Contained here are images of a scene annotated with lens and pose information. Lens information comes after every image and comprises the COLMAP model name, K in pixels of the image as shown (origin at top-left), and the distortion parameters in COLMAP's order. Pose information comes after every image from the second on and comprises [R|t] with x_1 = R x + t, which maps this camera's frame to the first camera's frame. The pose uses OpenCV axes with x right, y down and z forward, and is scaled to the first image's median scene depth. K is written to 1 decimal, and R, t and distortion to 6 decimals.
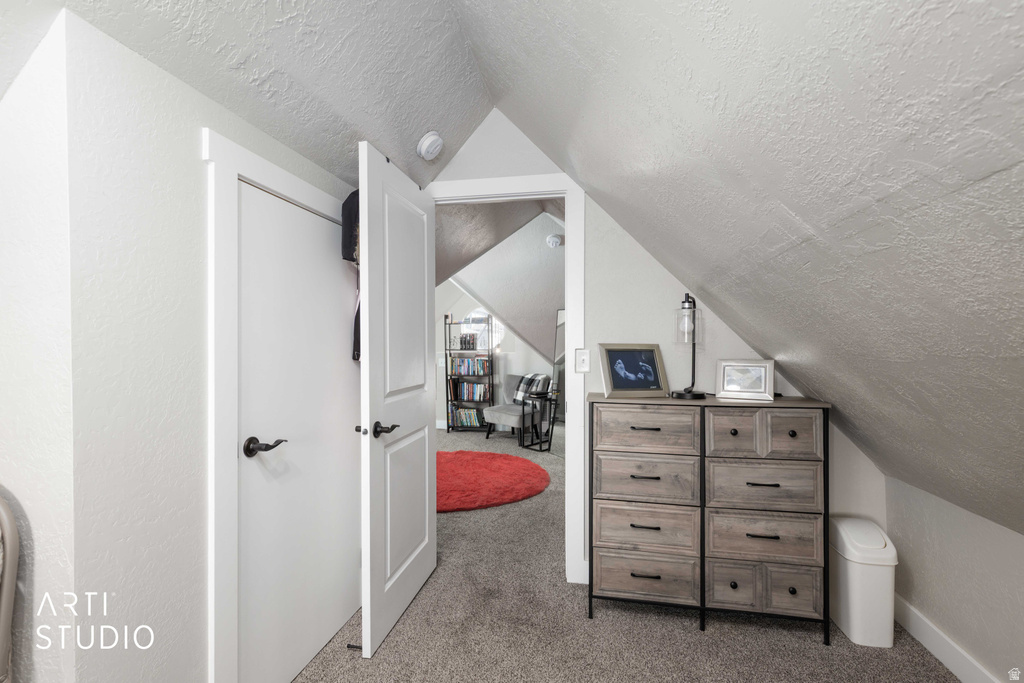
lens RADIAL K [[457.1, 0, 512.0], [0, 457.1, 341.5], [0, 0, 1]] dist [-0.000160, 0.000136]
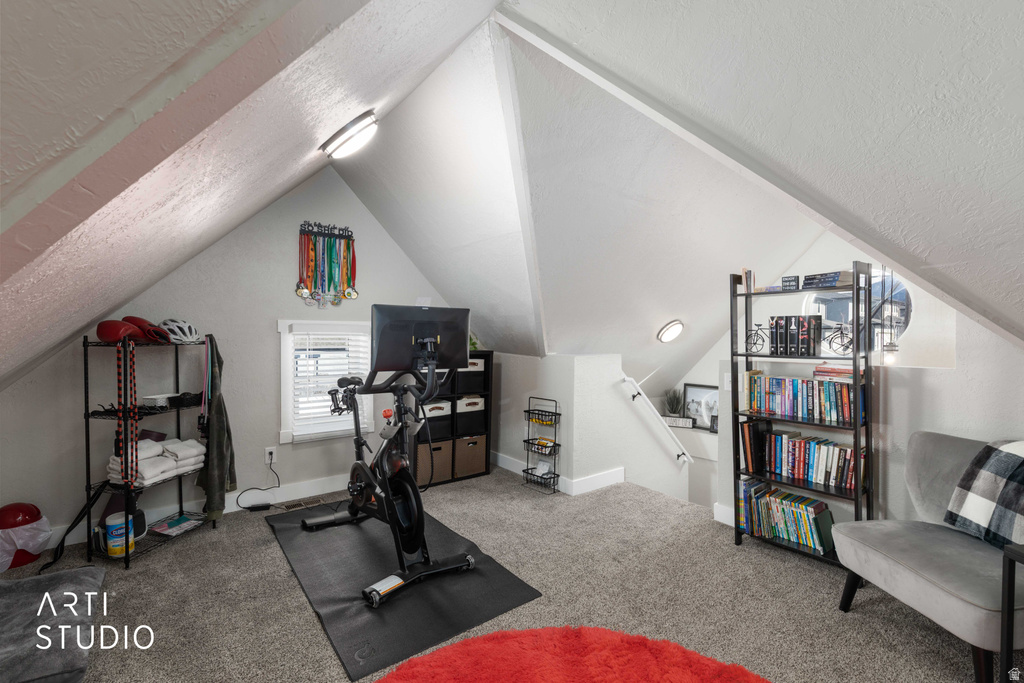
lens RADIAL K [[457.1, 0, 512.0], [0, 457.1, 341.5], [0, 0, 1]] dist [-0.000160, 0.000136]
pose [[0.749076, 0.011431, -0.662385, -0.014439], [-0.008520, 0.999935, 0.007621, 0.004241], [0.662429, -0.000065, 0.749125, 0.530195]]
